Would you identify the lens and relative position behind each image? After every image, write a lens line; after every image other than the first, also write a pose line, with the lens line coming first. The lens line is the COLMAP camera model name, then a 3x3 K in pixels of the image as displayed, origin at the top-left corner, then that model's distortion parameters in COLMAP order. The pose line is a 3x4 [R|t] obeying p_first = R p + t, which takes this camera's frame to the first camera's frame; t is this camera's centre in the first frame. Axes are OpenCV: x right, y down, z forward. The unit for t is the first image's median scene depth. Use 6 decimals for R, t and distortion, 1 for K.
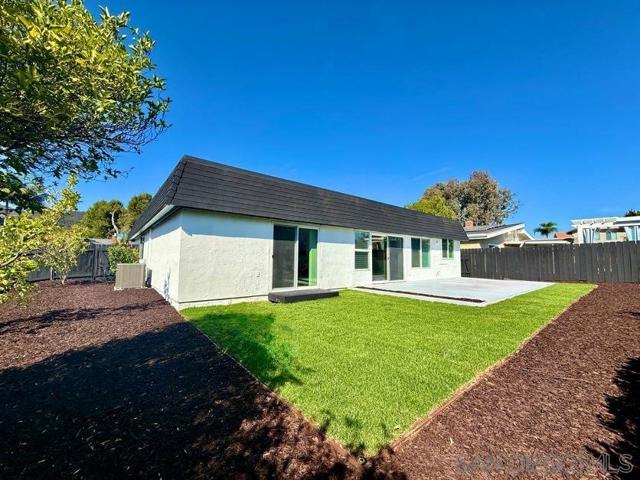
lens RADIAL K [[255.1, 0, 319.2], [0, 255.1, 243.0], [0, 0, 1]] dist [0.001319, -0.000520]
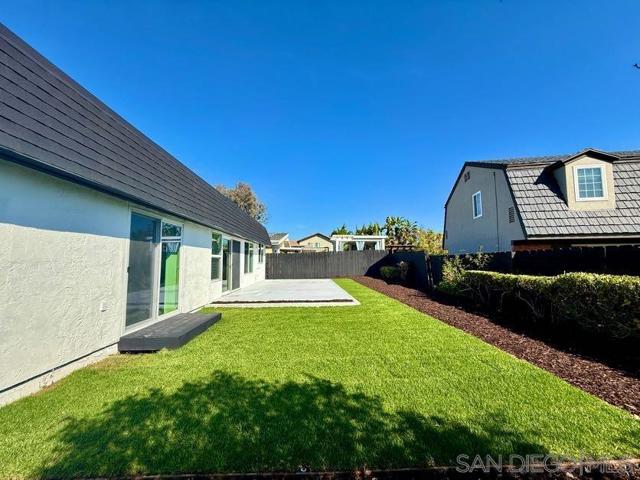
lens RADIAL K [[255.1, 0, 317.5], [0, 255.1, 240.6], [0, 0, 1]] dist [0.001319, -0.000520]
pose [[0.607136, 0.050634, 0.792983, -0.278903], [-0.037364, 0.998683, -0.035161, -0.004242], [-0.793719, -0.008281, 0.608228, 0.250062]]
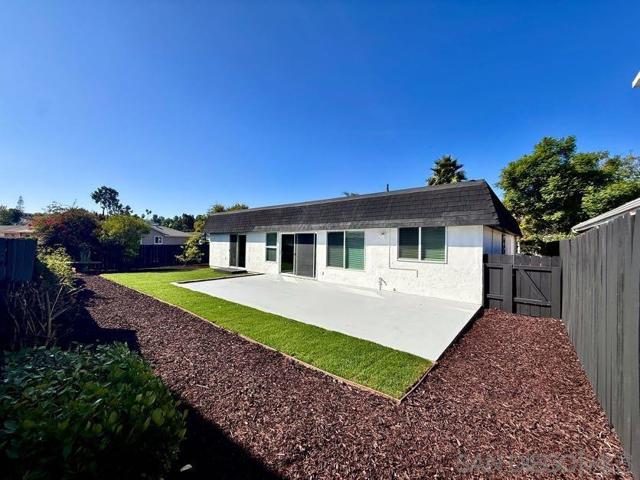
lens RADIAL K [[255.1, 0, 320.2], [0, 255.1, 241.9], [0, 0, 1]] dist [0.001319, -0.000520]
pose [[0.200538, -0.016885, -0.979540, 1.470414], [0.038007, 0.999233, -0.009443, 0.023555], [0.978948, -0.035335, 0.201026, 0.968981]]
